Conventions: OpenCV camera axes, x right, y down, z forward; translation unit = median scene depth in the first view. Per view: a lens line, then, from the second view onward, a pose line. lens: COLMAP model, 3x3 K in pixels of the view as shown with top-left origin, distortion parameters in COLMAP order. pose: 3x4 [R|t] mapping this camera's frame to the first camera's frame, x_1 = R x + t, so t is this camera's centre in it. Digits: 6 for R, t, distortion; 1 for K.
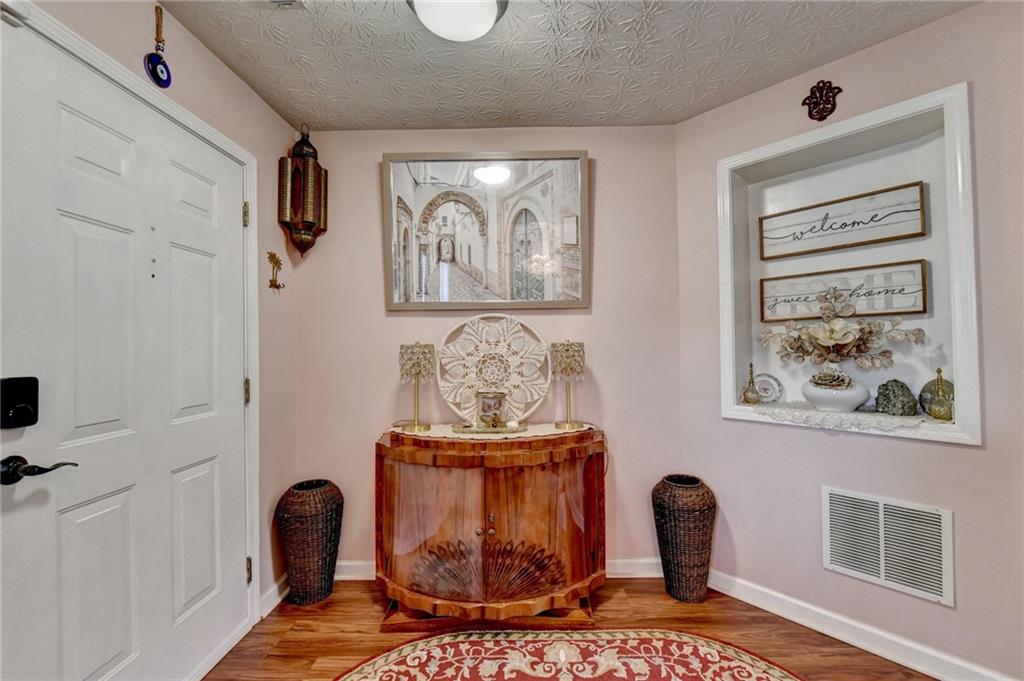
lens RADIAL K [[421.9, 0, 530.9], [0, 421.9, 338.2], [0, 0, 1]] dist [-0.000788, -0.000151]
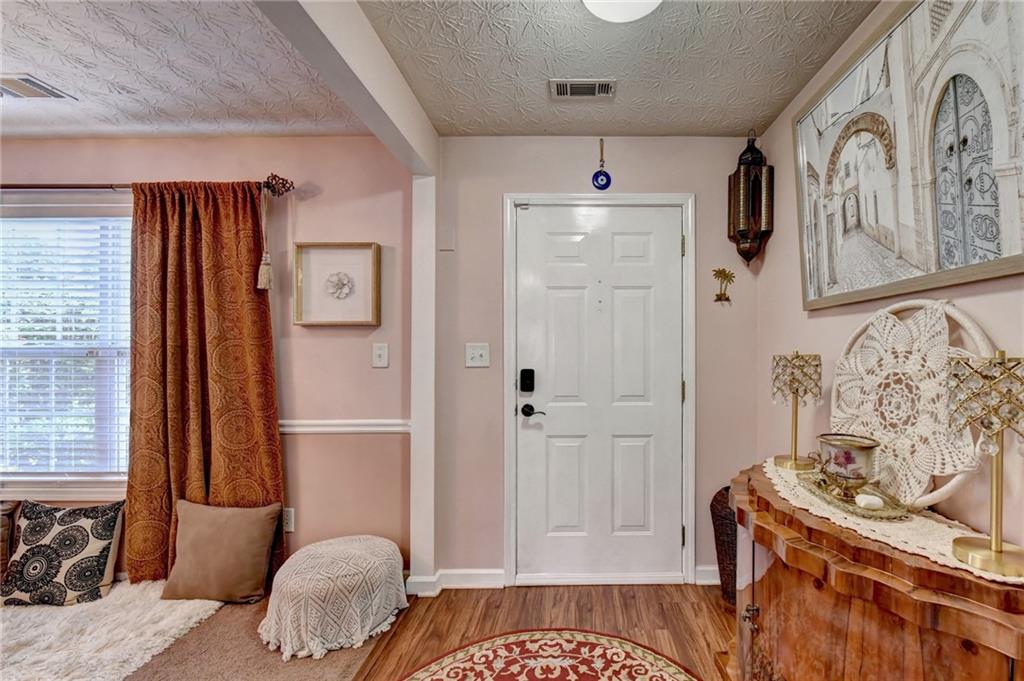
lens RADIAL K [[435.1, 0, 572.2], [0, 435.1, 351.4], [0, 0, 1]] dist [-0.001439, -0.000257]
pose [[0.004554, 0.011539, -0.999923, 0.496428], [0.023398, 0.999658, 0.011643, -0.009427], [0.999716, -0.023449, 0.004283, 0.570793]]
